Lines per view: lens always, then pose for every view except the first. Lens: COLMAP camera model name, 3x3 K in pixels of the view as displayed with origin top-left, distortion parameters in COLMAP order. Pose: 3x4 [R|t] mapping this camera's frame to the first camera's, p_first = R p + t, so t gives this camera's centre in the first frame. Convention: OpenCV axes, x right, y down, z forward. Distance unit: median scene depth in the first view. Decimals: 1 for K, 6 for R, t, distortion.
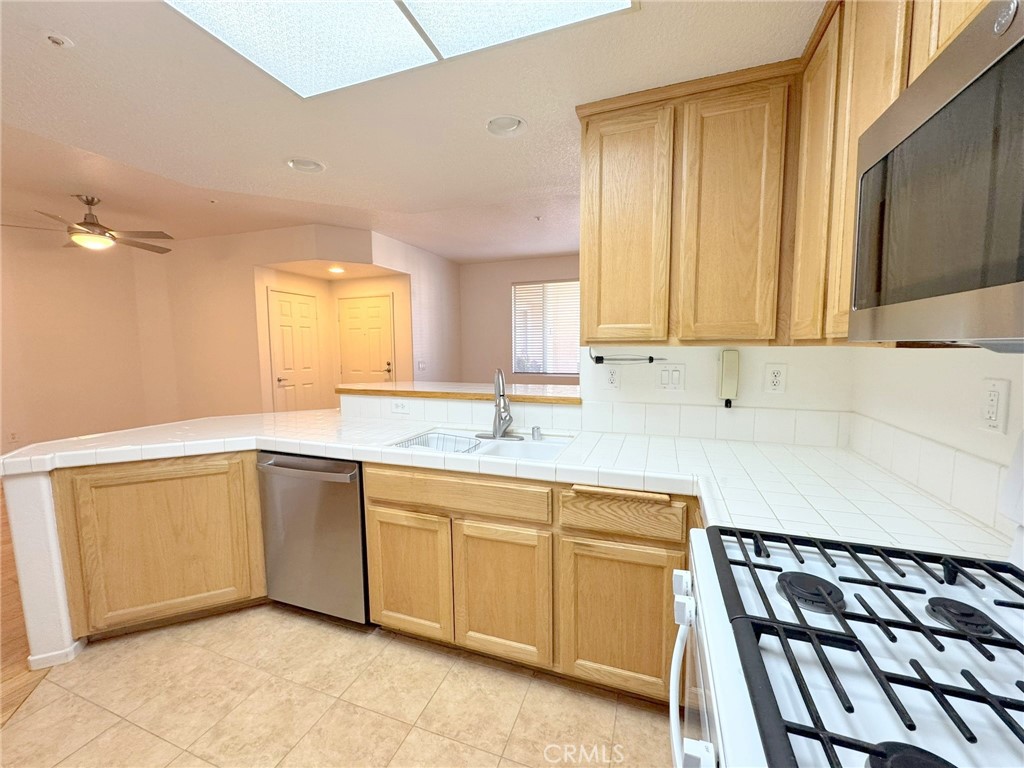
lens RADIAL K [[416.6, 0, 512.0], [0, 416.6, 384.0], [0, 0, 1]] dist [0.000279, 0.000041]
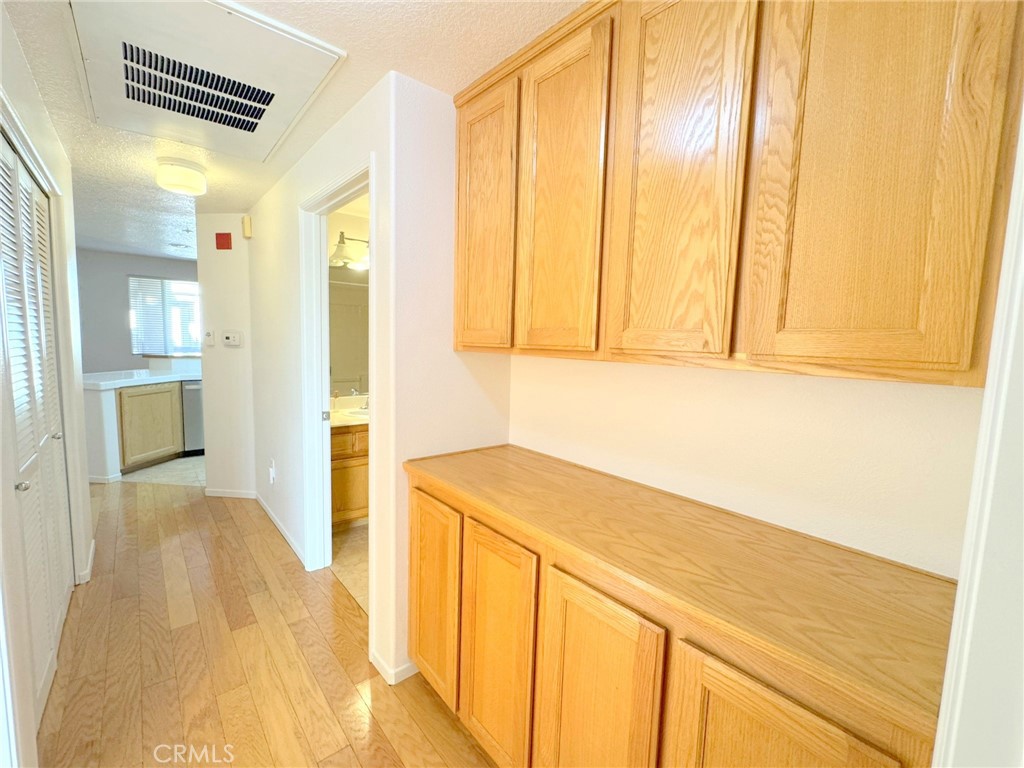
lens RADIAL K [[416.6, 0, 512.0], [0, 416.6, 384.0], [0, 0, 1]] dist [0.000279, 0.000041]
pose [[0.480204, -0.080838, 0.873424, -0.896664], [0.049302, 0.996658, 0.065138, 0.063698], [-0.875770, 0.011782, 0.482585, -0.827913]]
